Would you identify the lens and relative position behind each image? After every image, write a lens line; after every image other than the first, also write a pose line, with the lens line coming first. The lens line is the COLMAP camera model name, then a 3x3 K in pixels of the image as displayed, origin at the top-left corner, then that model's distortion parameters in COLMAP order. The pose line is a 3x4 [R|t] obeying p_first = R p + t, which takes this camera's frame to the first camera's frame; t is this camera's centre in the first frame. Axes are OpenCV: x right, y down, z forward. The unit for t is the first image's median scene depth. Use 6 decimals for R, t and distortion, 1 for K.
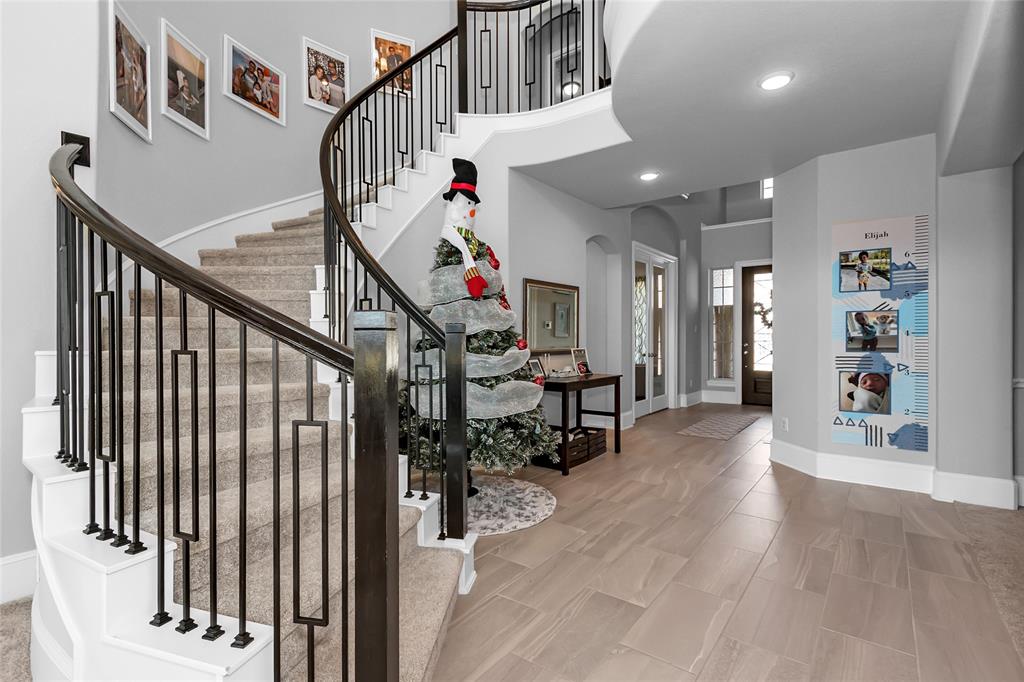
lens RADIAL K [[474.7, 0, 517.0], [0, 474.7, 343.5], [0, 0, 1]] dist [-0.000955, 0.000787]
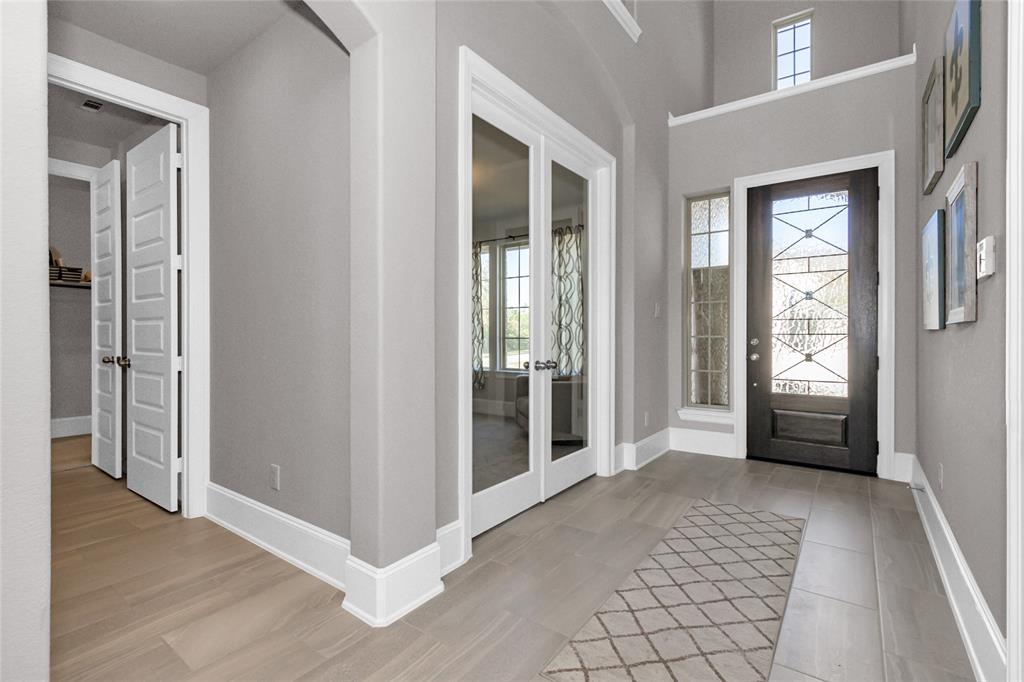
lens RADIAL K [[474.7, 0, 510.2], [0, 474.7, 339.6], [0, 0, 1]] dist [-0.000955, 0.000787]
pose [[0.999761, 0.005447, 0.021158, 0.208417], [-0.005243, 0.999939, -0.009690, 0.006637], [-0.021210, 0.009577, 0.999729, 0.493172]]
